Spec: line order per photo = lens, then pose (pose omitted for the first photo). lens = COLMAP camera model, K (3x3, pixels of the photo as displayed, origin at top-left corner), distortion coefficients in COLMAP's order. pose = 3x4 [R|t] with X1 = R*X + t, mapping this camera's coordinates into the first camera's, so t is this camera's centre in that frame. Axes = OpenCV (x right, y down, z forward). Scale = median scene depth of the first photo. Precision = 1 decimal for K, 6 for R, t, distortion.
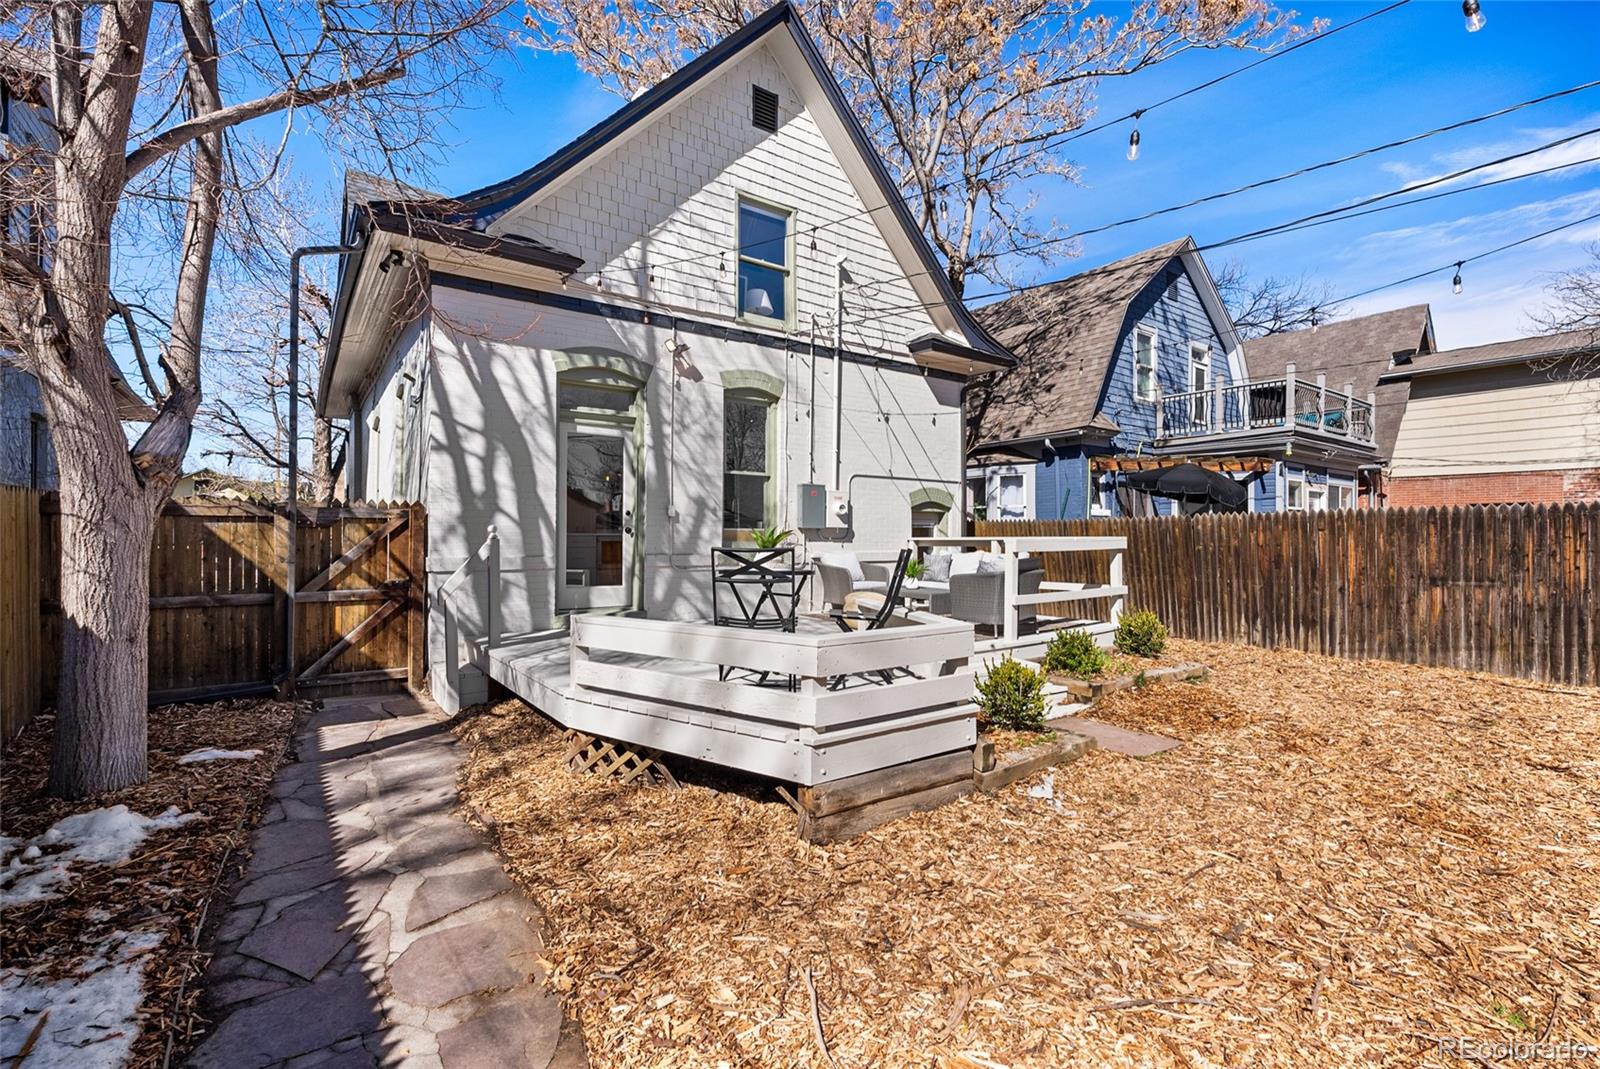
lens RADIAL K [[715.1, 0, 800.6], [0, 715.1, 533.9], [0, 0, 1]] dist [-0.007404, 0.000406]
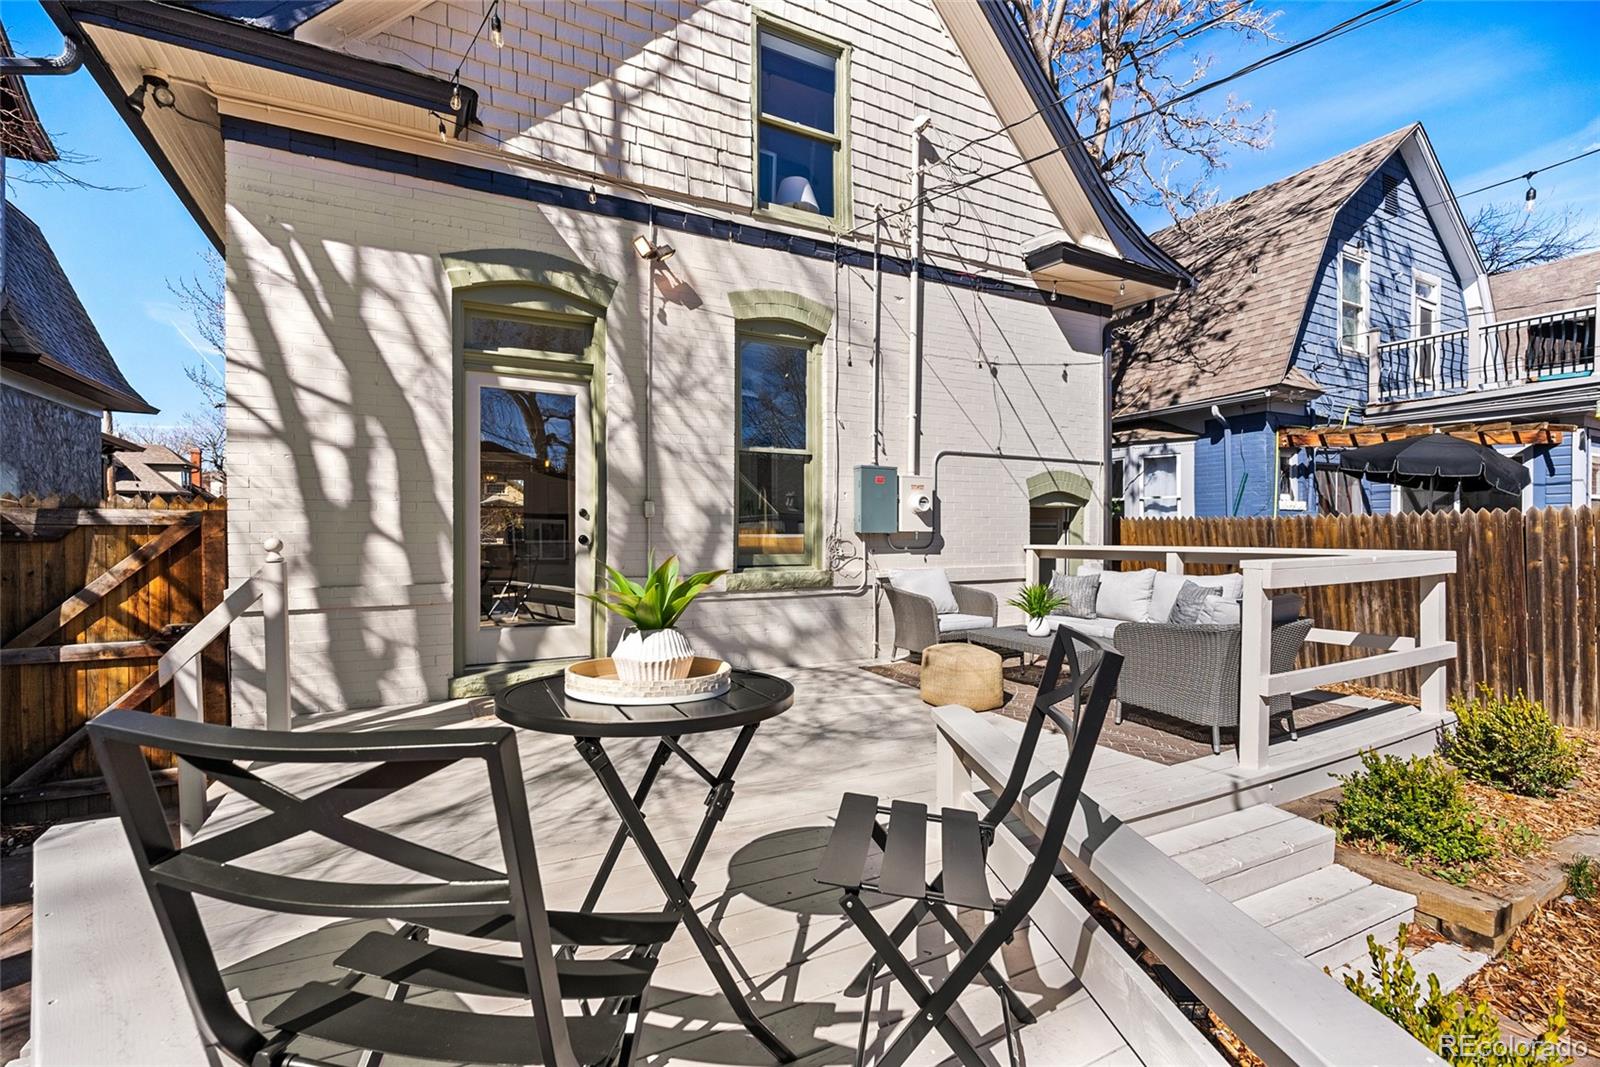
lens RADIAL K [[715.1, 0, 803.3], [0, 715.1, 536.2], [0, 0, 1]] dist [-0.007404, 0.000406]
pose [[0.990951, -0.003414, -0.134181, 0.036228], [0.004614, 0.999952, 0.008637, -0.011093], [0.134145, -0.009178, 0.990919, 0.334137]]
